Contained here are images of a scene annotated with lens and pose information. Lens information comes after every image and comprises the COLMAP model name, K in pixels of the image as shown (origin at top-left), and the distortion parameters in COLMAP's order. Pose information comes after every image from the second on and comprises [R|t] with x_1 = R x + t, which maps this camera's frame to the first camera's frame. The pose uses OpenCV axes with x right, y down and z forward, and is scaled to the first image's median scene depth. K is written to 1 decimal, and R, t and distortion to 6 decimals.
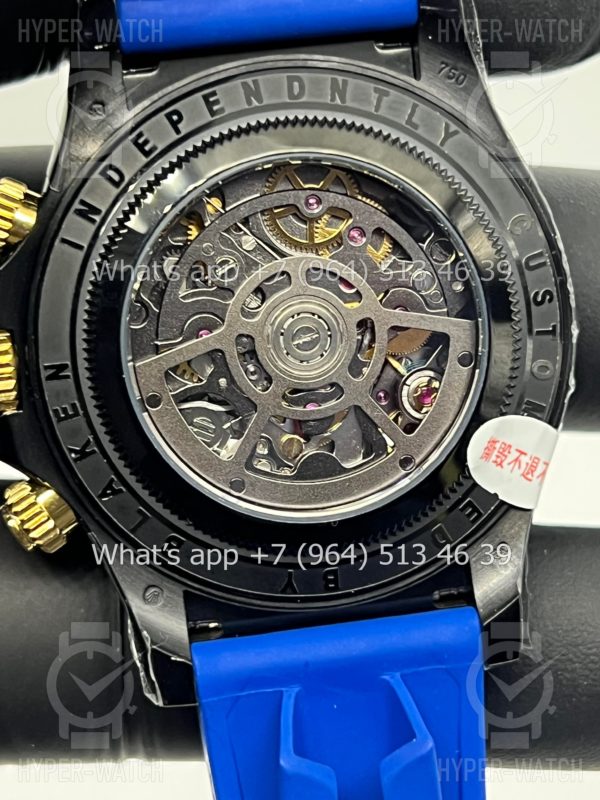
lens RADIAL K [[1877.4, 0, 300.0], [0, 1877.4, 400.0], [0, 0, 1]] dist [0.219872, -0.576479]
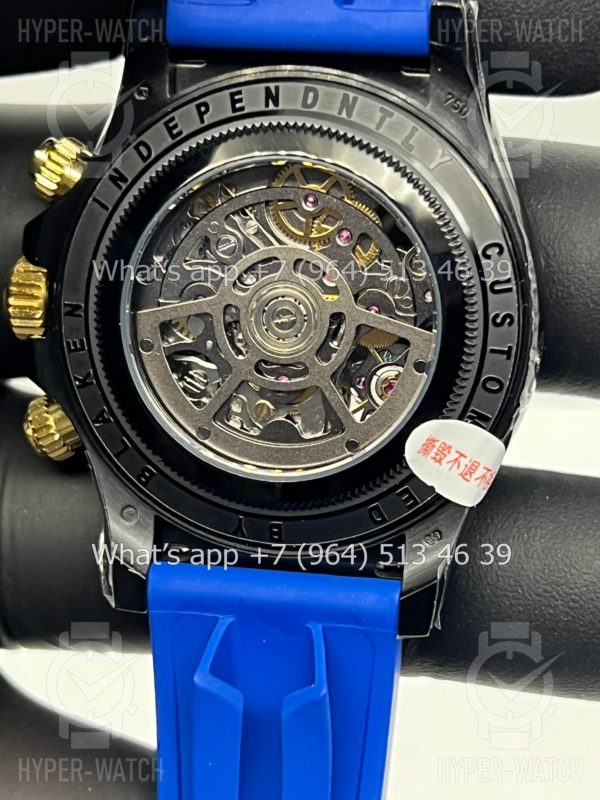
lens RADIAL K [[1877.4, 0, 300.0], [0, 1877.4, 400.0], [0, 0, 1]] dist [0.219872, -0.576479]
pose [[0.948262, 0.186404, -0.257005, 0.311126], [-0.172616, 0.982098, 0.075414, -0.071716], [0.266462, -0.027149, 0.963463, -0.088018]]
